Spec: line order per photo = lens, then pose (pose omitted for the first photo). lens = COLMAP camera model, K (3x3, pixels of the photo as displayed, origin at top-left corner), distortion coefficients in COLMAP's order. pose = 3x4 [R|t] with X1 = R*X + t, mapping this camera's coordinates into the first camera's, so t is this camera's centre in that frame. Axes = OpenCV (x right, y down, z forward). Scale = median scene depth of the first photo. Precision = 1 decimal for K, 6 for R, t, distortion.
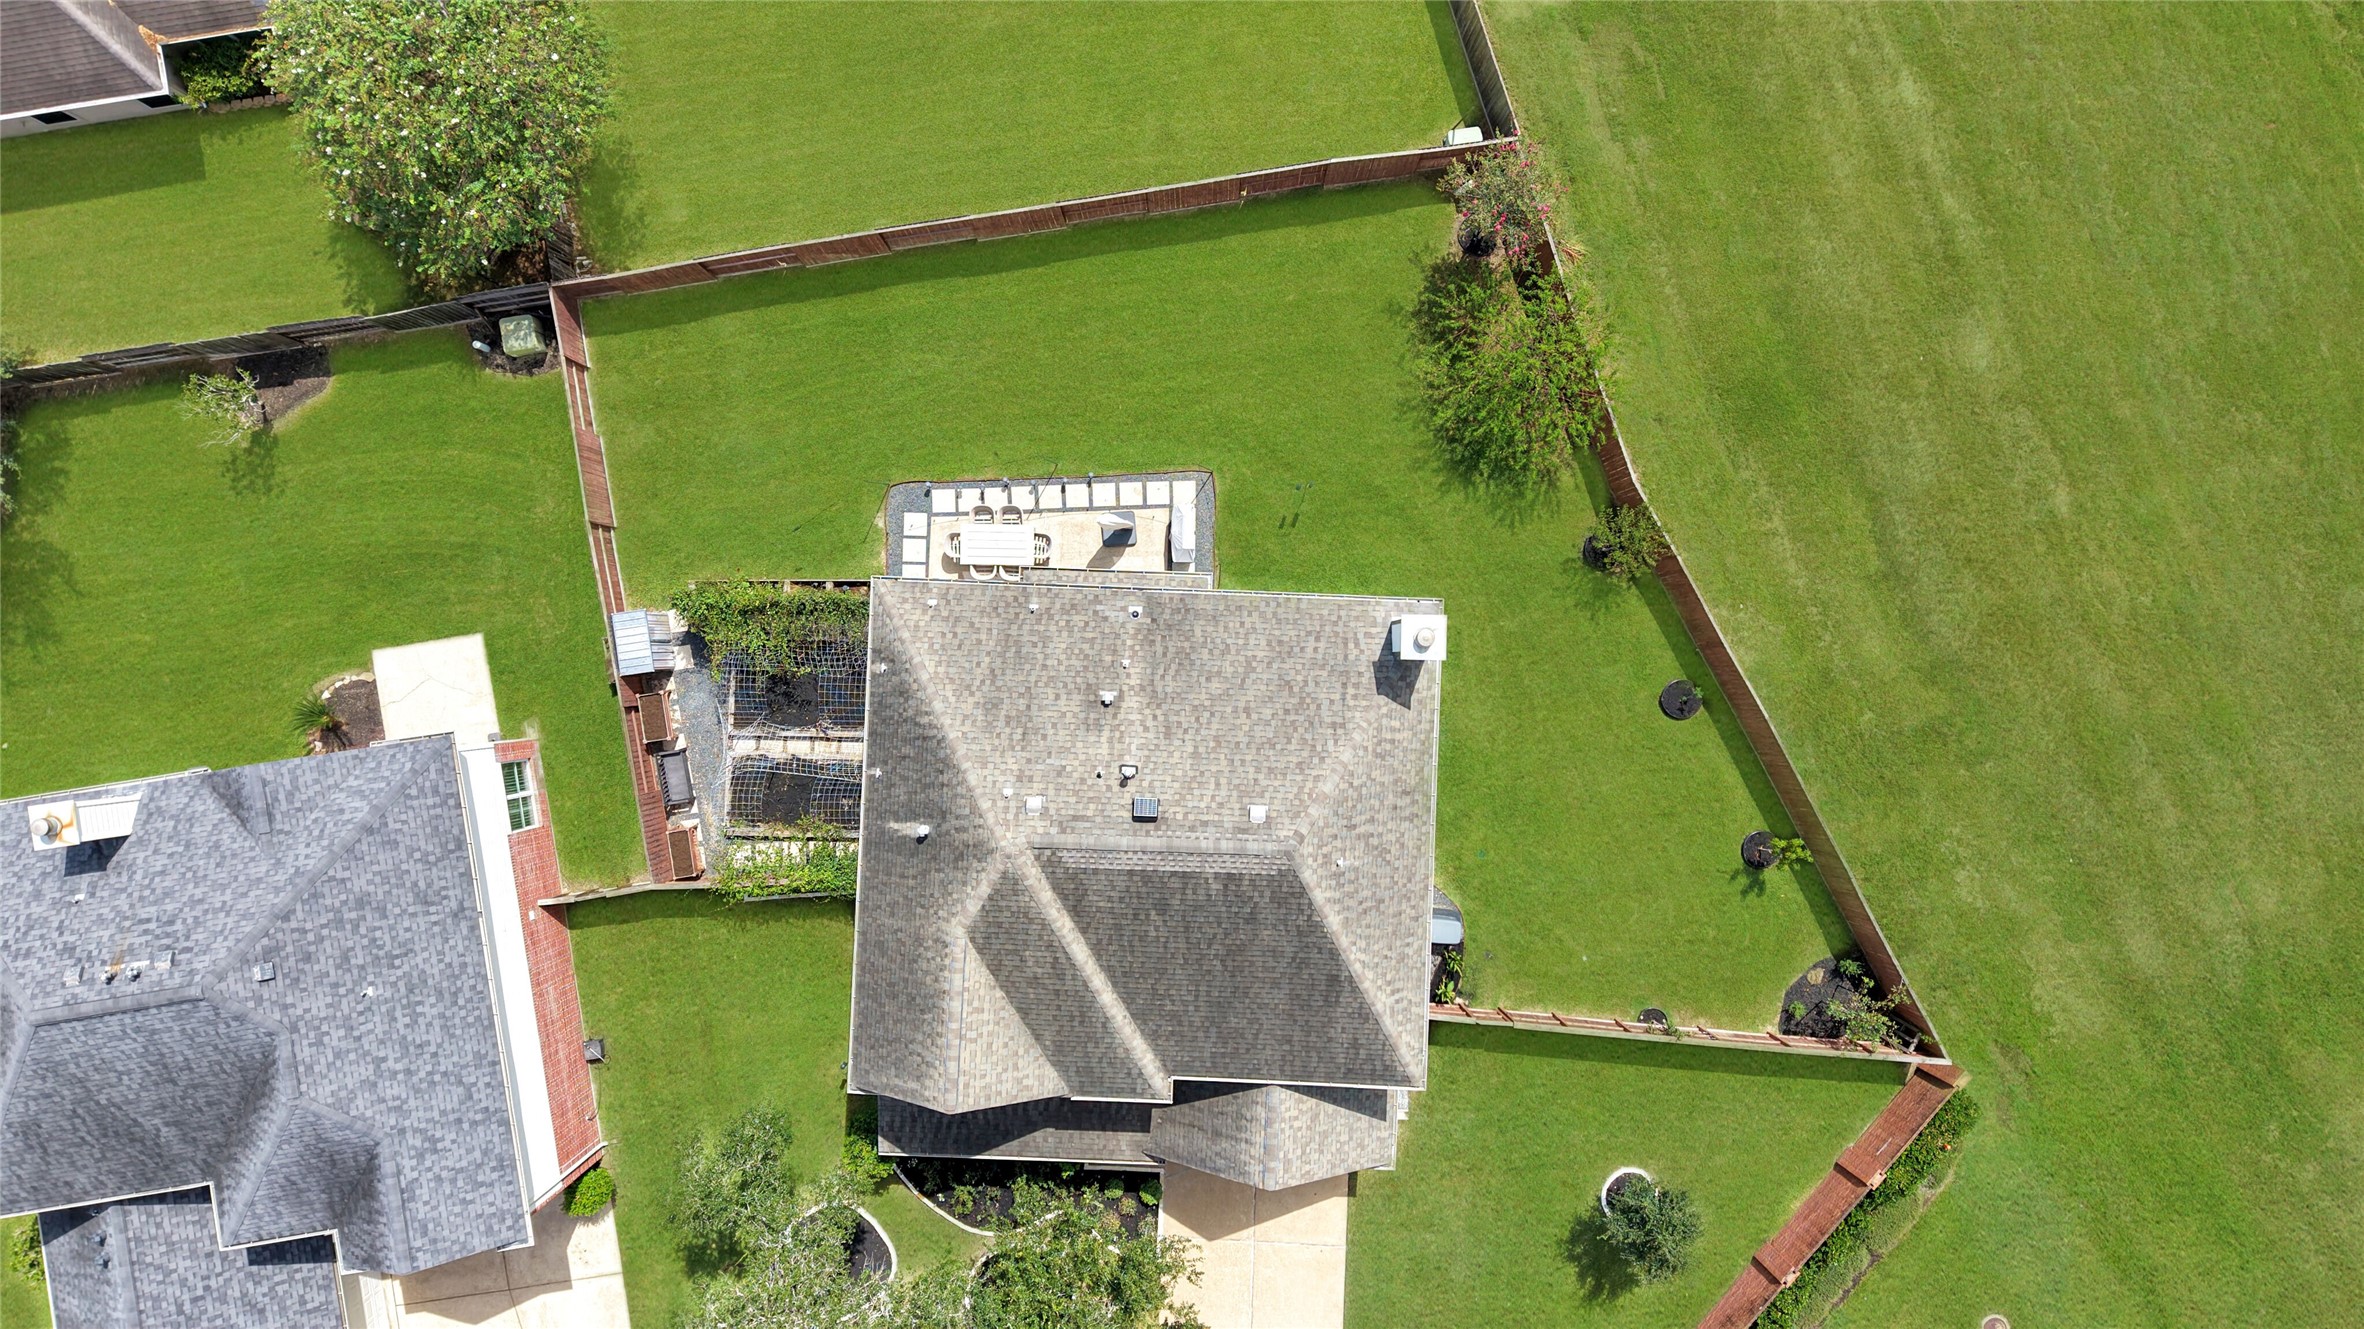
lens RADIAL K [[1521.7, 0, 1173.1], [0, 1521.7, 660.3], [0, 0, 1]] dist [0.004432, 0.001454]
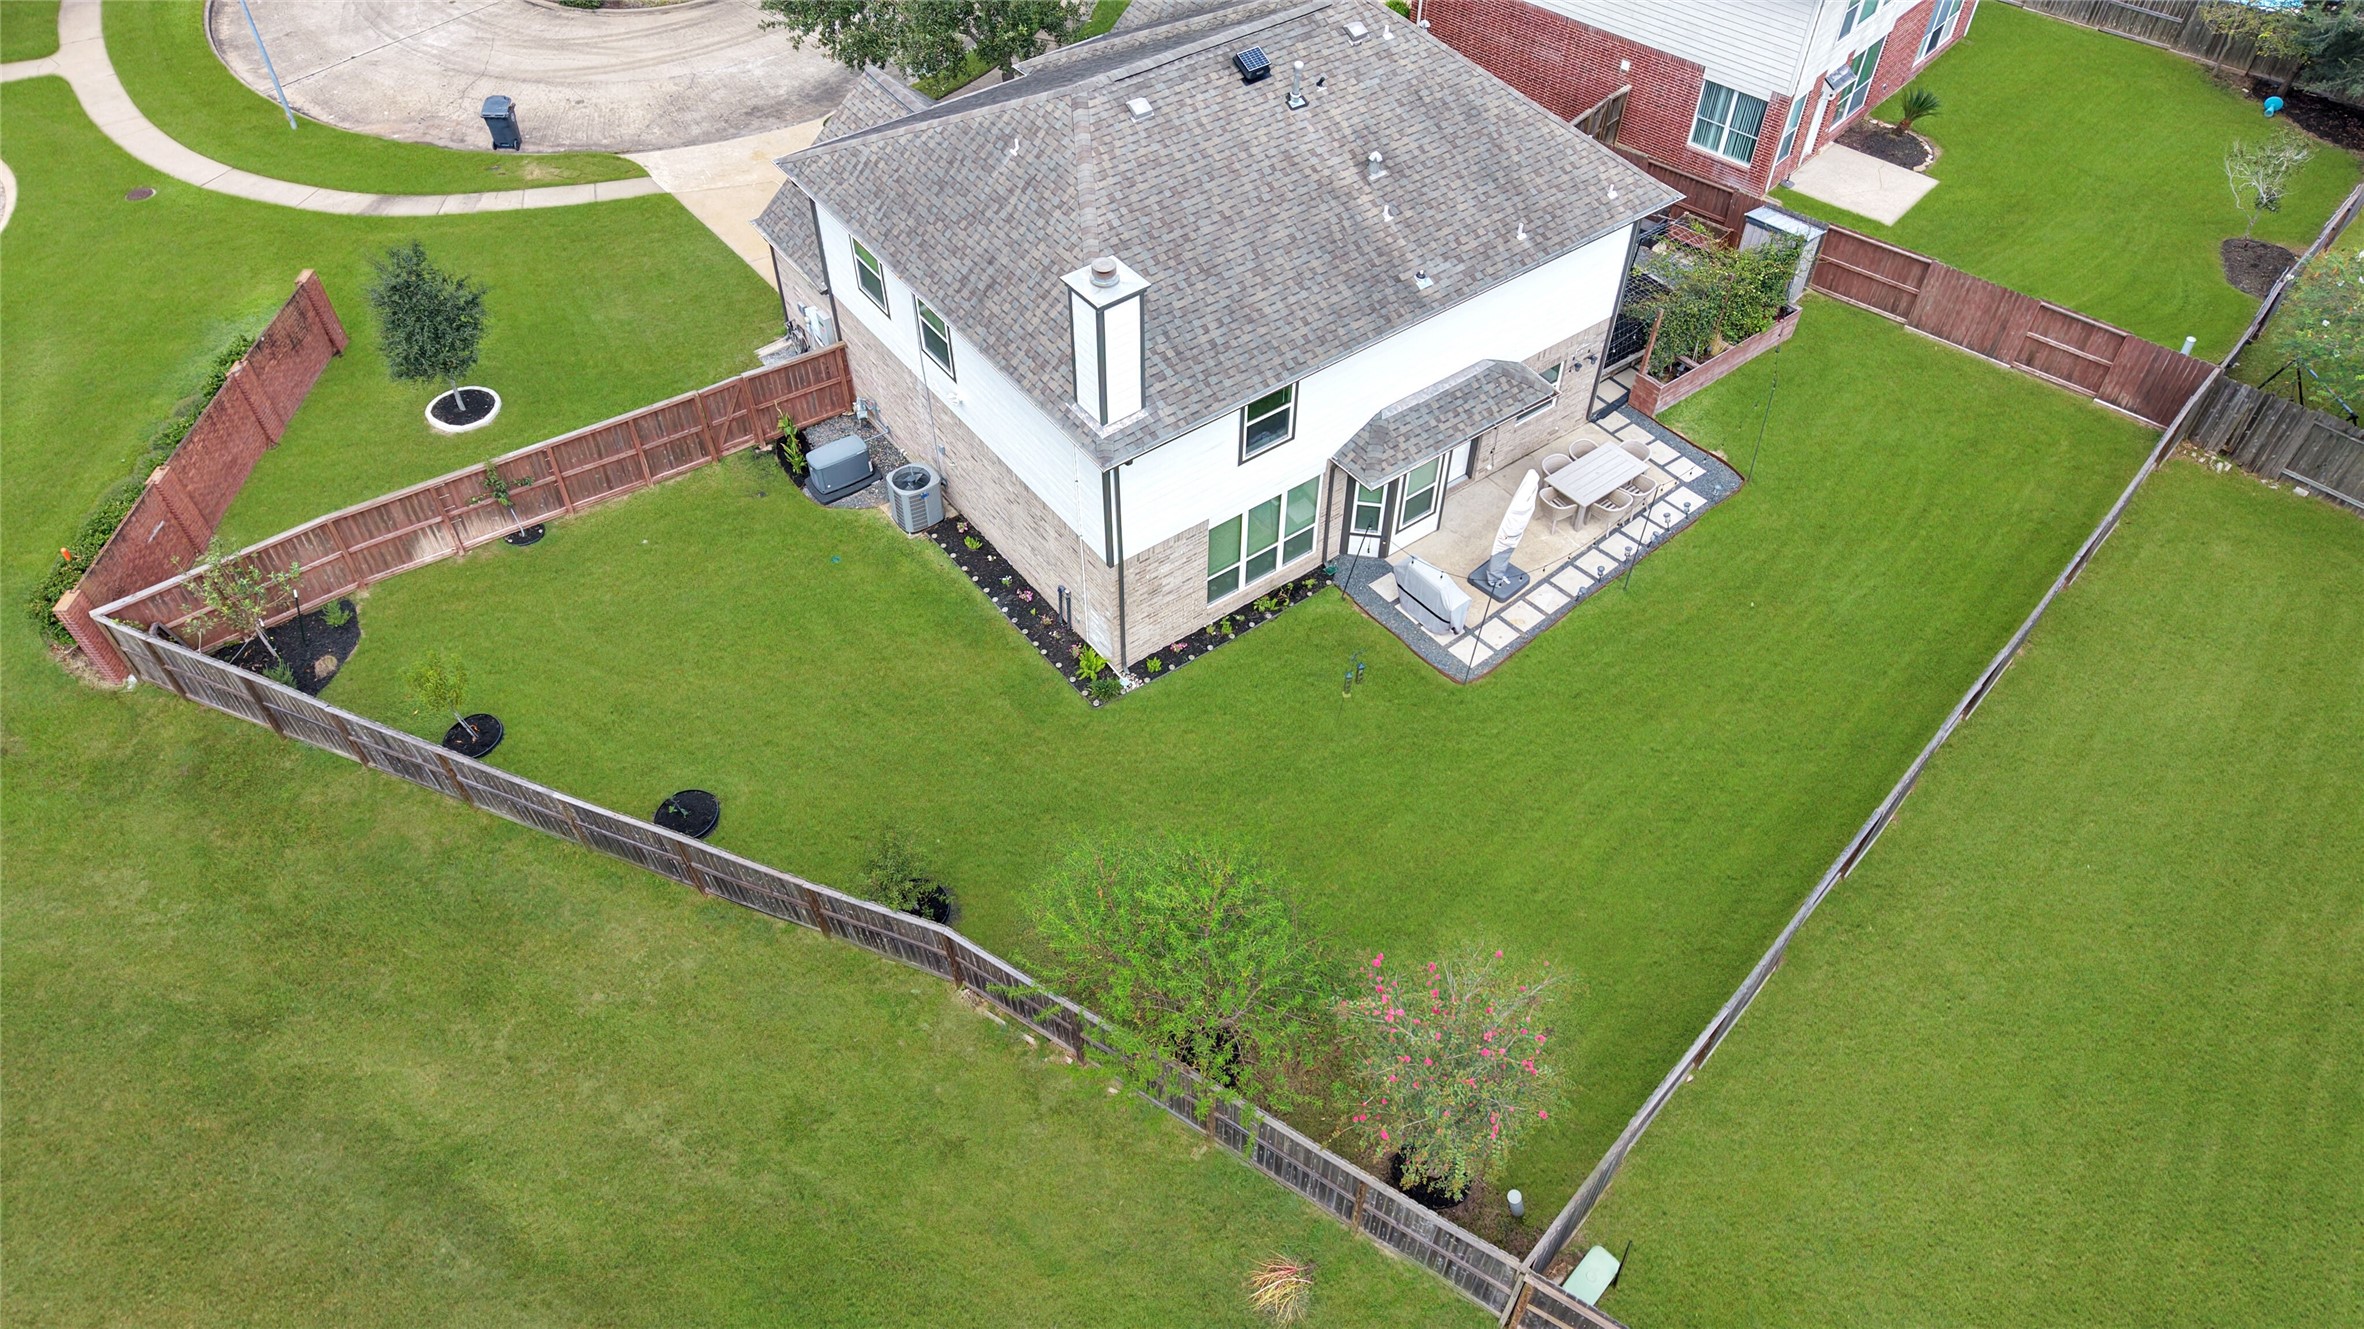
lens RADIAL K [[1521.7, 0, 1173.1], [0, 1521.7, 660.3], [0, 0, 1]] dist [0.004432, 0.001454]
pose [[-0.782690, 0.475203, -0.401968, 0.396872], [-0.622287, -0.584521, 0.520667, -0.391063], [0.012464, 0.657660, 0.753211, 0.478730]]
